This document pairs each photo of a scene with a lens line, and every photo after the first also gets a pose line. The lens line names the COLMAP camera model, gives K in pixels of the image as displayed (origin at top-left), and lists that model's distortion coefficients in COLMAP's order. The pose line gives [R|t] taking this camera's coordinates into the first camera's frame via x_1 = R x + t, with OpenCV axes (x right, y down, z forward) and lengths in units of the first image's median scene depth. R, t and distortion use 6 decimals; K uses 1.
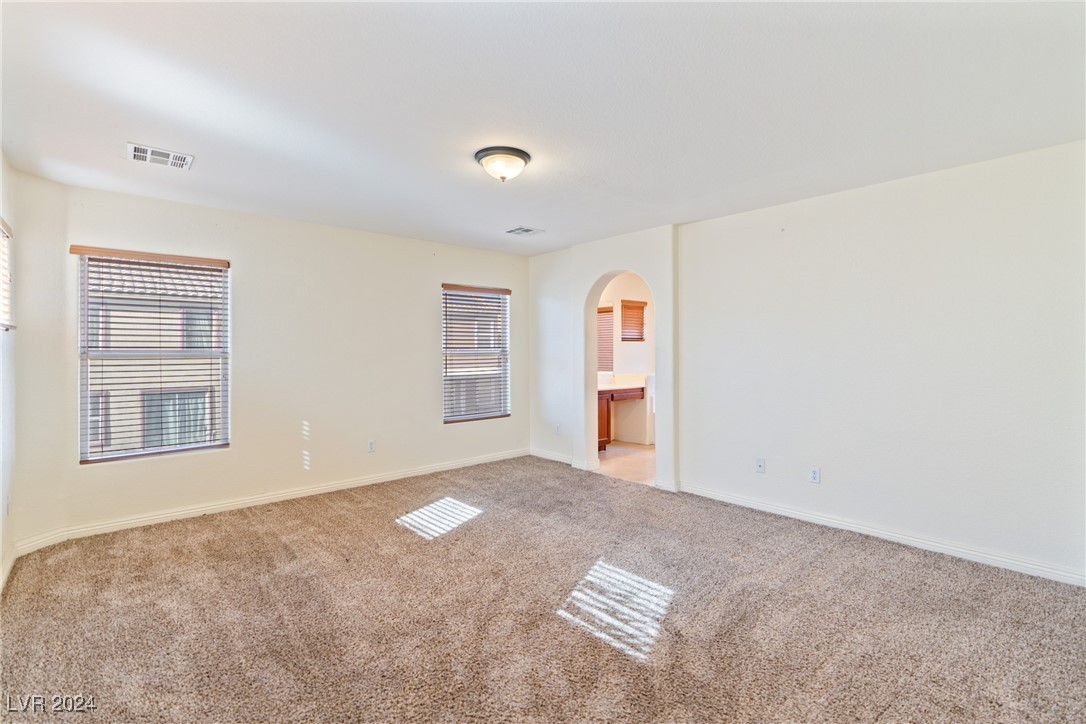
lens RADIAL K [[494.5, 0, 542.9], [0, 494.5, 357.3], [0, 0, 1]] dist [-0.003856, 0.000198]
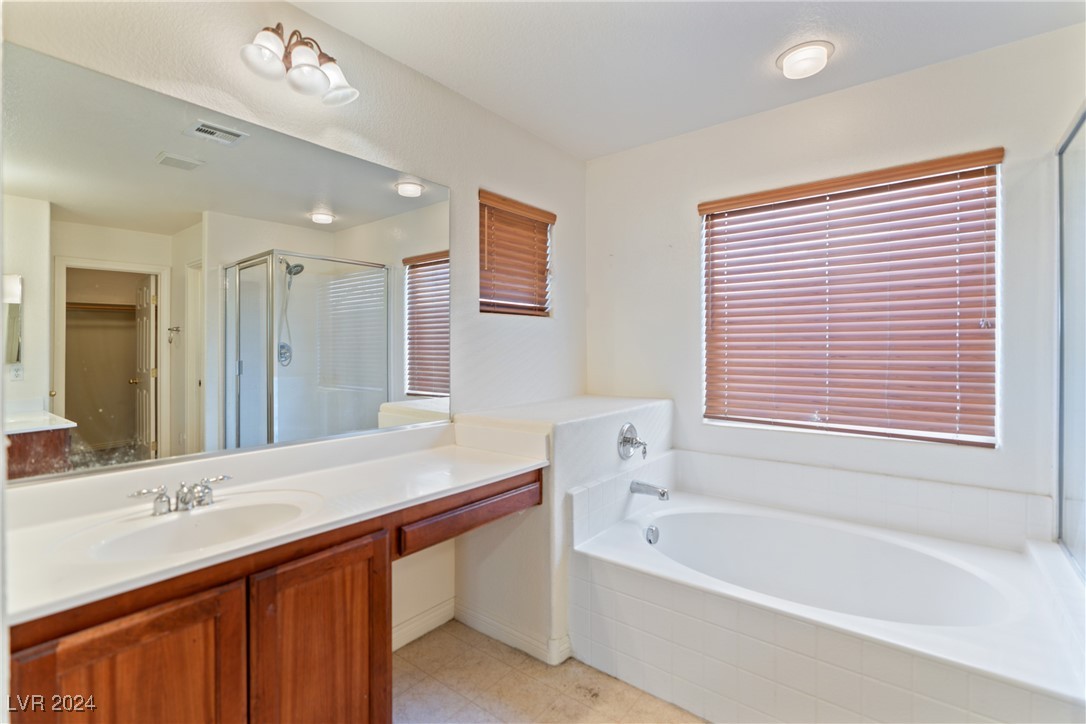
lens RADIAL K [[494.5, 0, 546.6], [0, 494.5, 353.7], [0, 0, 1]] dist [-0.003856, 0.000198]
pose [[0.983941, -0.000957, 0.178493, 0.155237], [0.001378, 0.999997, -0.002235, -0.004635], [-0.178490, 0.002445, 0.983939, 0.717096]]
